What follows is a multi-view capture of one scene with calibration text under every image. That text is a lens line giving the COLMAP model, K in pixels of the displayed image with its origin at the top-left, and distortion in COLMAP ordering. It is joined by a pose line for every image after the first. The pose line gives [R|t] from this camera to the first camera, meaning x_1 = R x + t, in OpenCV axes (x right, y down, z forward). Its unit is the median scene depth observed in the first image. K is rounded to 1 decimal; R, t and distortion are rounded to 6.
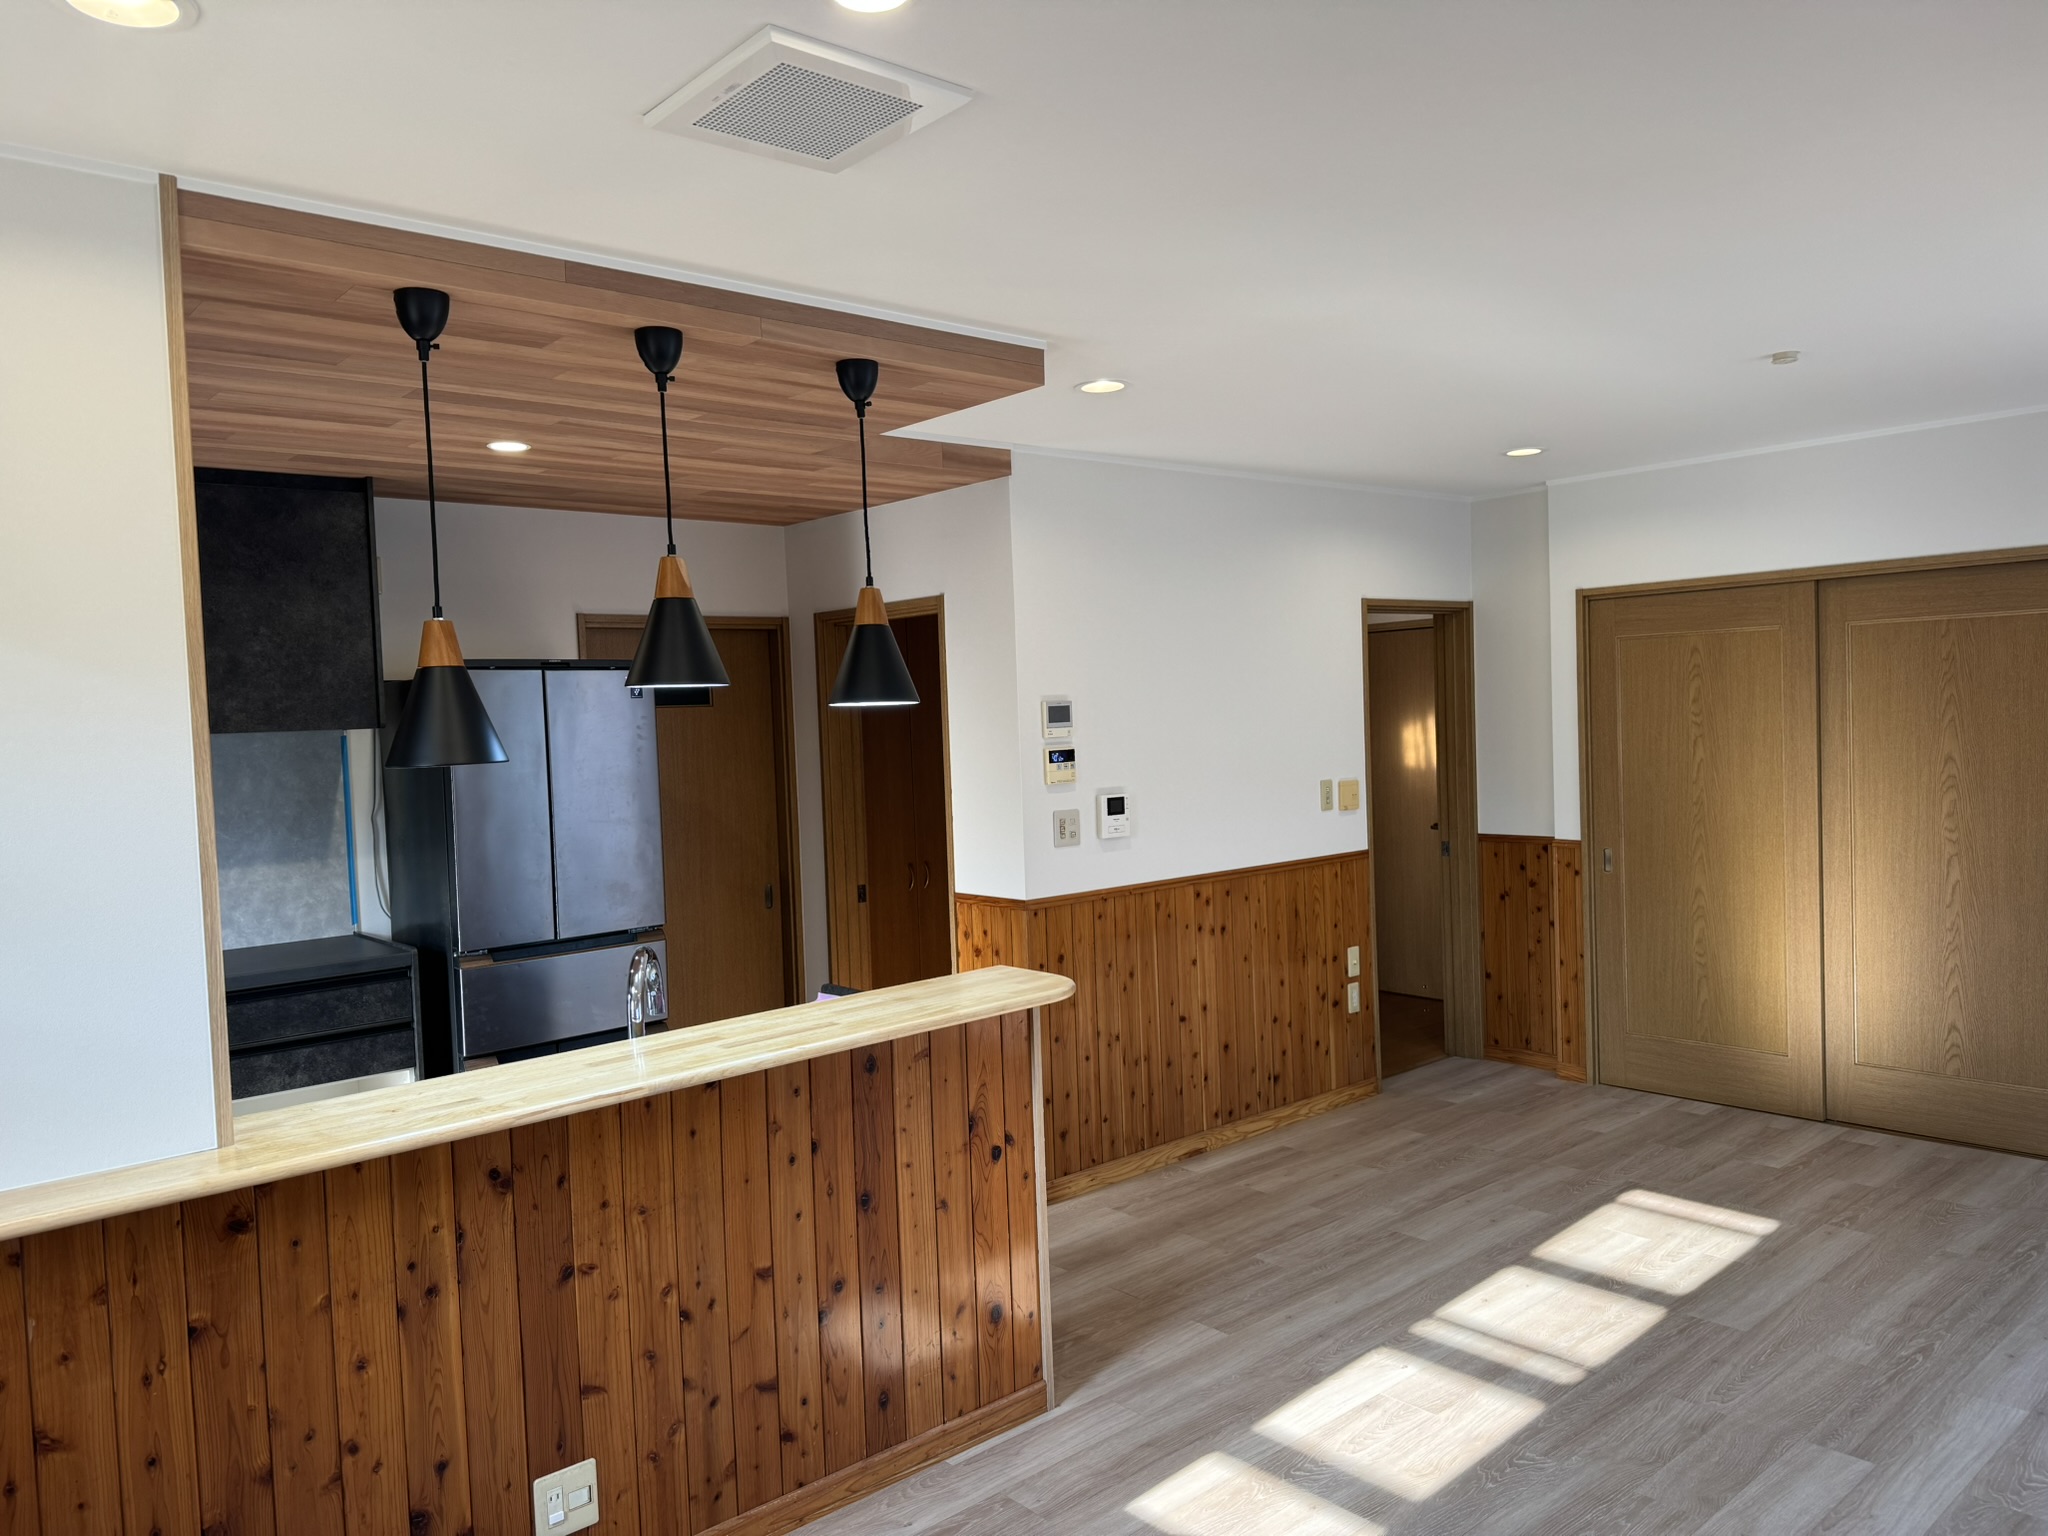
lens RADIAL K [[1444.5, 0, 1026.0], [0, 1444.5, 778.2], [0, 0, 1]] dist [0.020003, -0.028009]
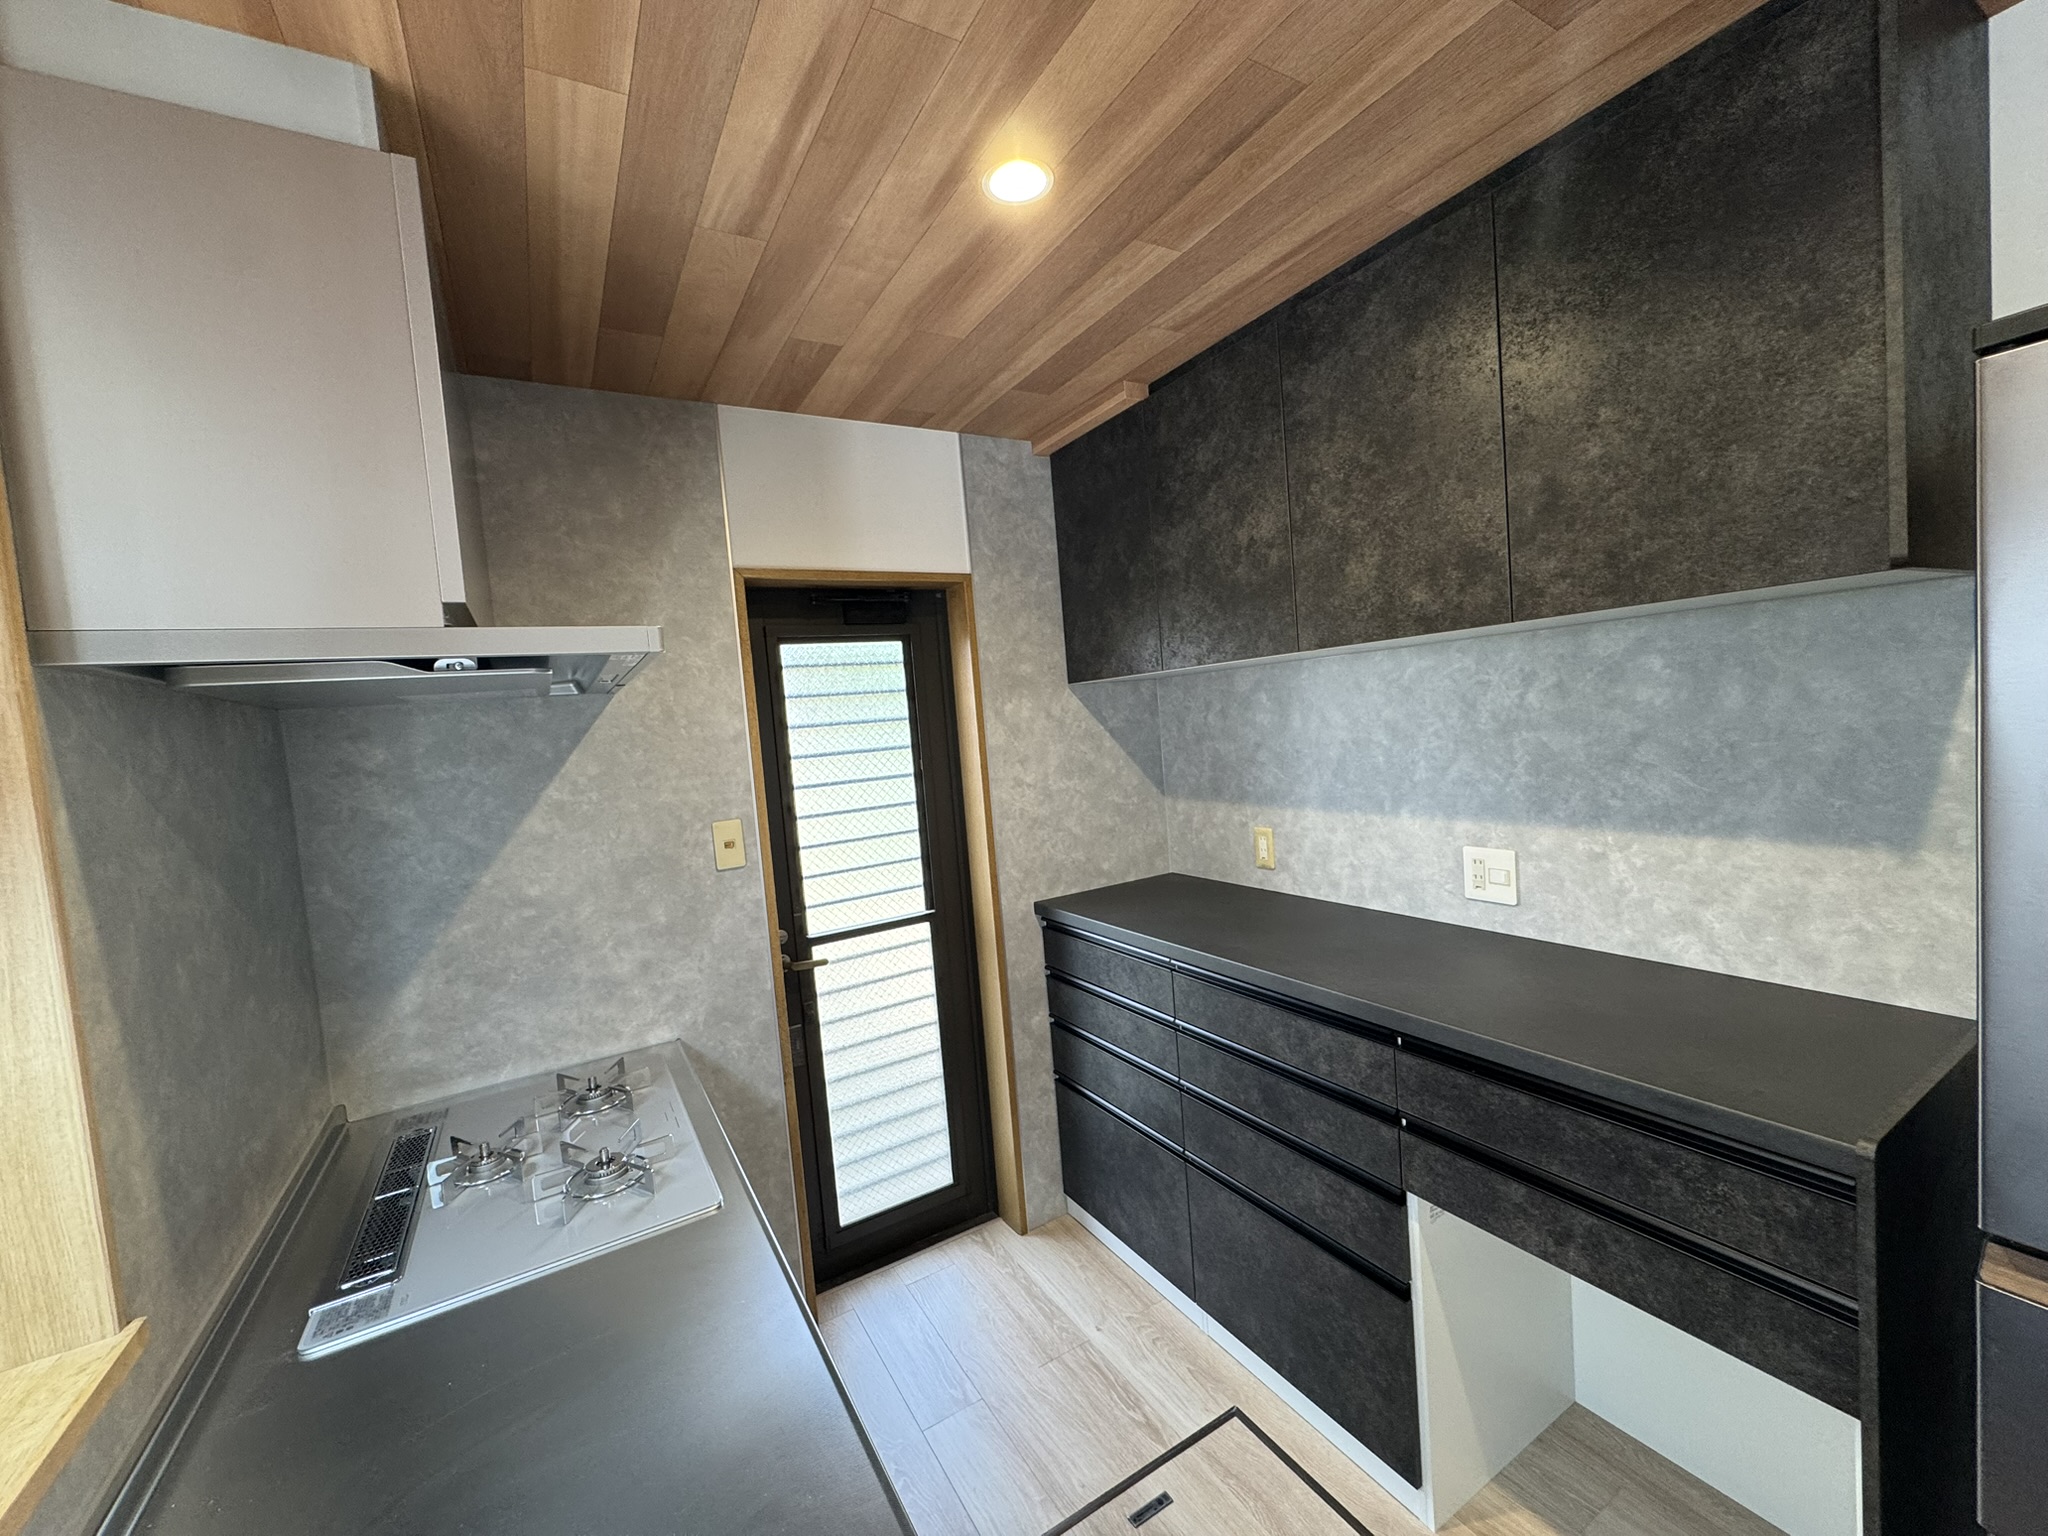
lens RADIAL K [[834.7, 0, 1030.8], [0, 834.7, 762.8], [0, 0, 1]] dist [-0.002312, 0.001815]
pose [[-0.172357, 0.107990, -0.979097, -0.202475], [0.040970, 0.993898, 0.102411, -0.017362], [0.984182, -0.022463, -0.175729, 0.948934]]
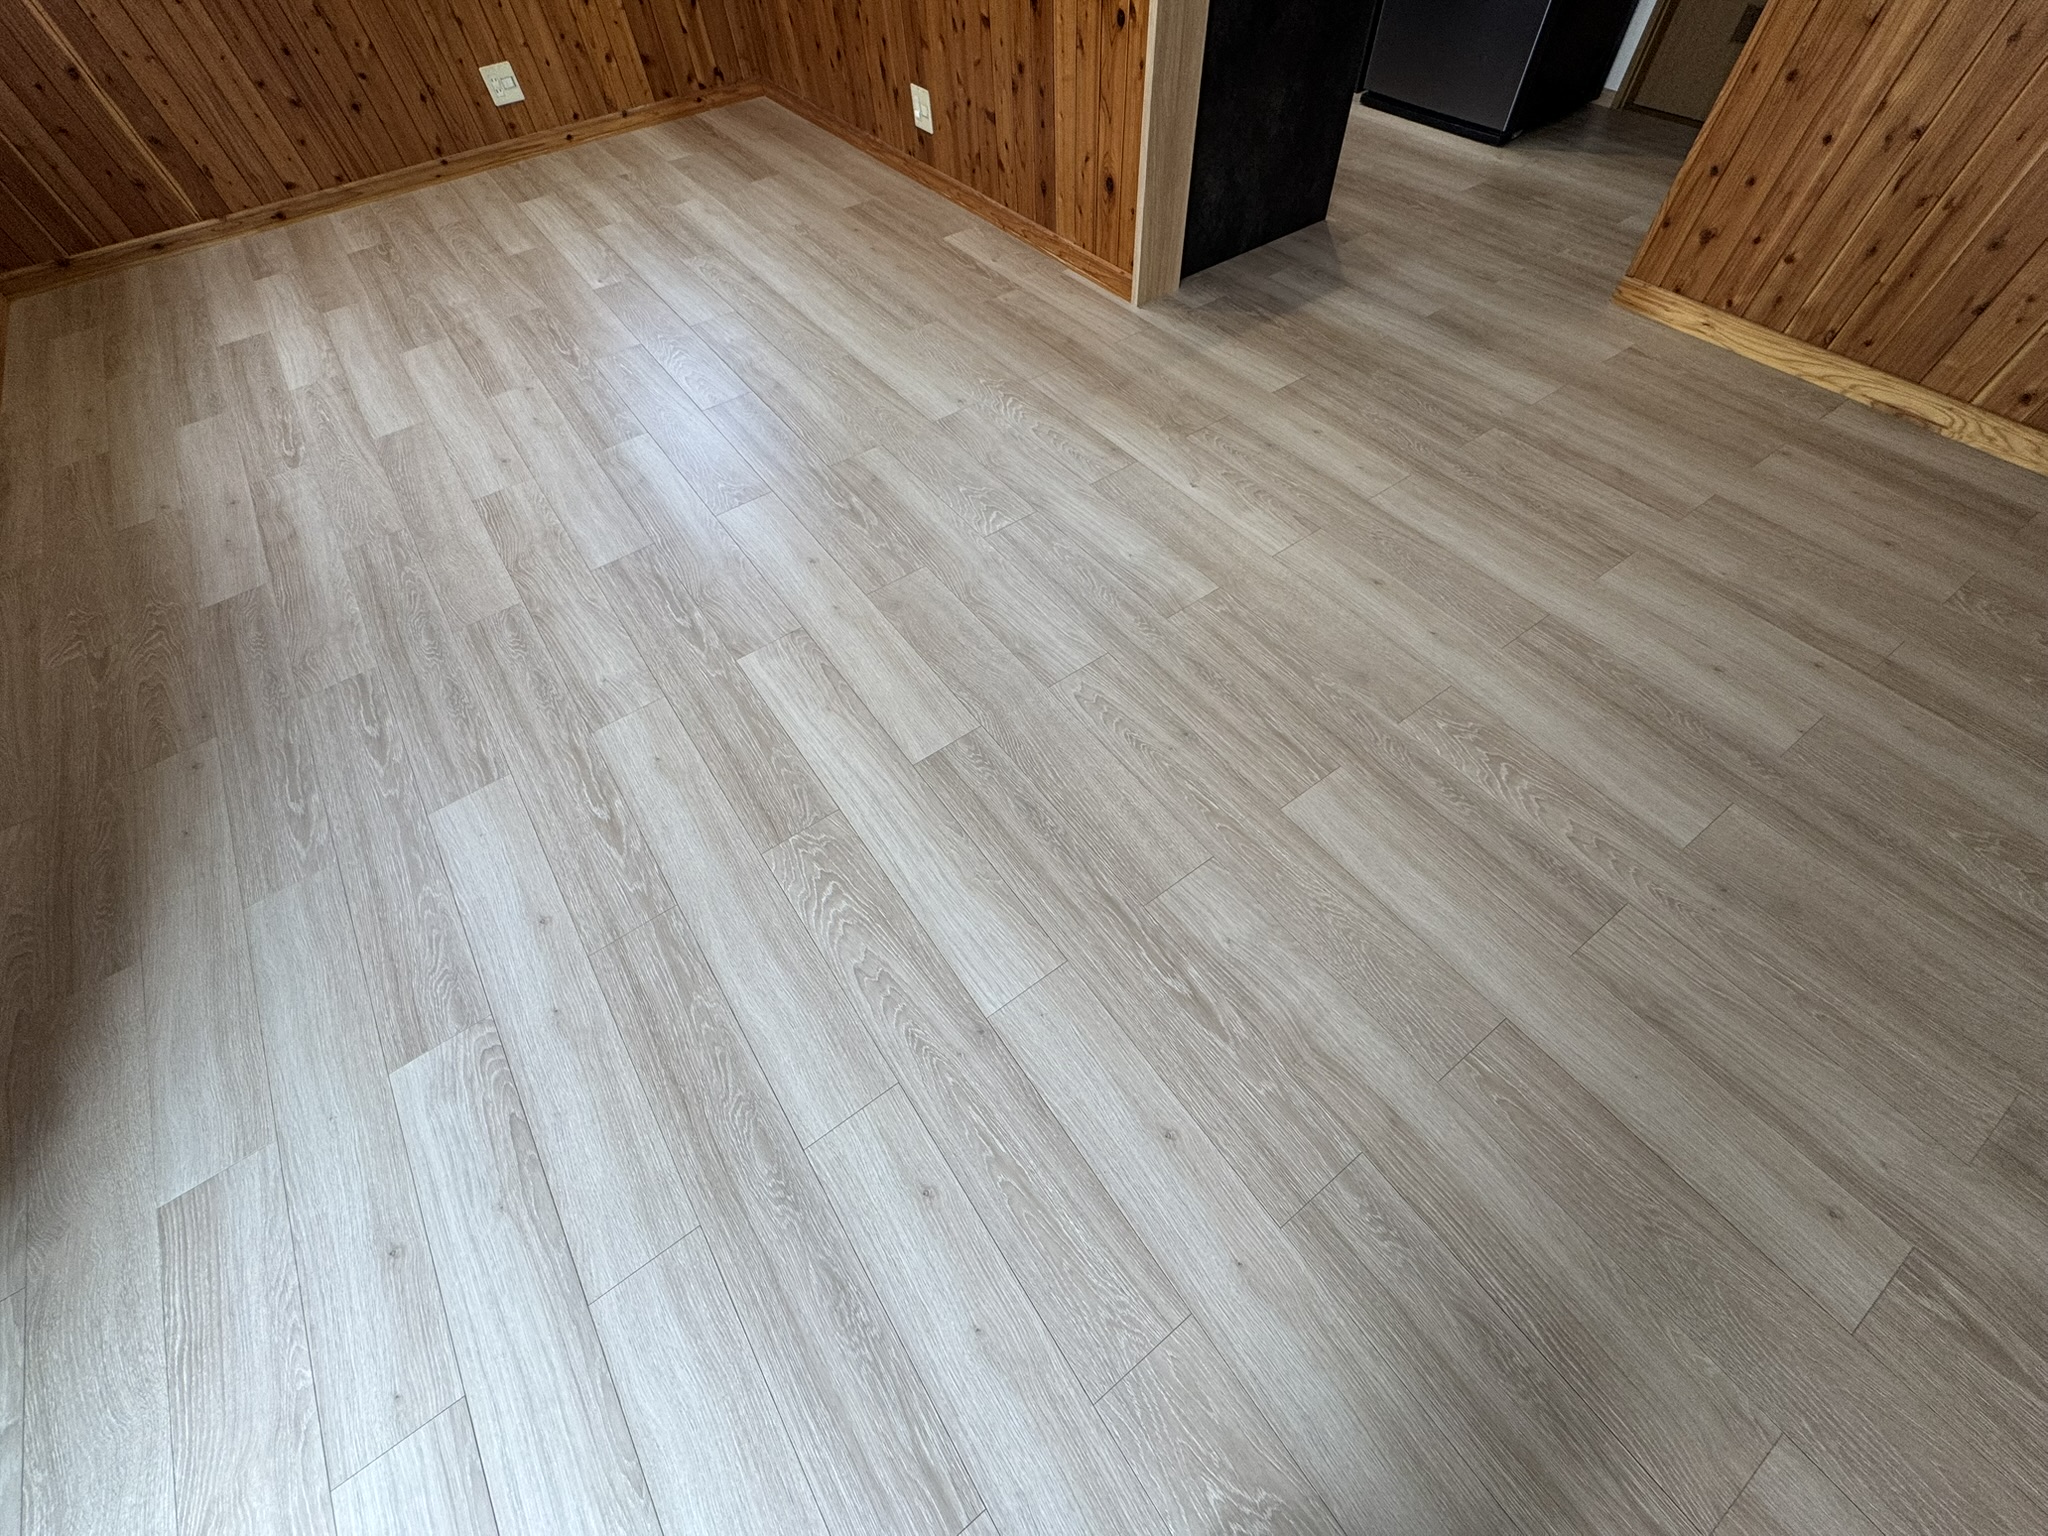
lens RADIAL K [[834.7, 0, 1034.0], [0, 834.7, 760.0], [0, 0, 1]] dist [-0.002312, 0.001815]
pose [[-0.087816, 0.829397, -0.551714, 0.708795], [-0.003676, 0.553580, 0.832788, 0.042813], [0.996130, 0.075160, -0.045564, 0.905553]]
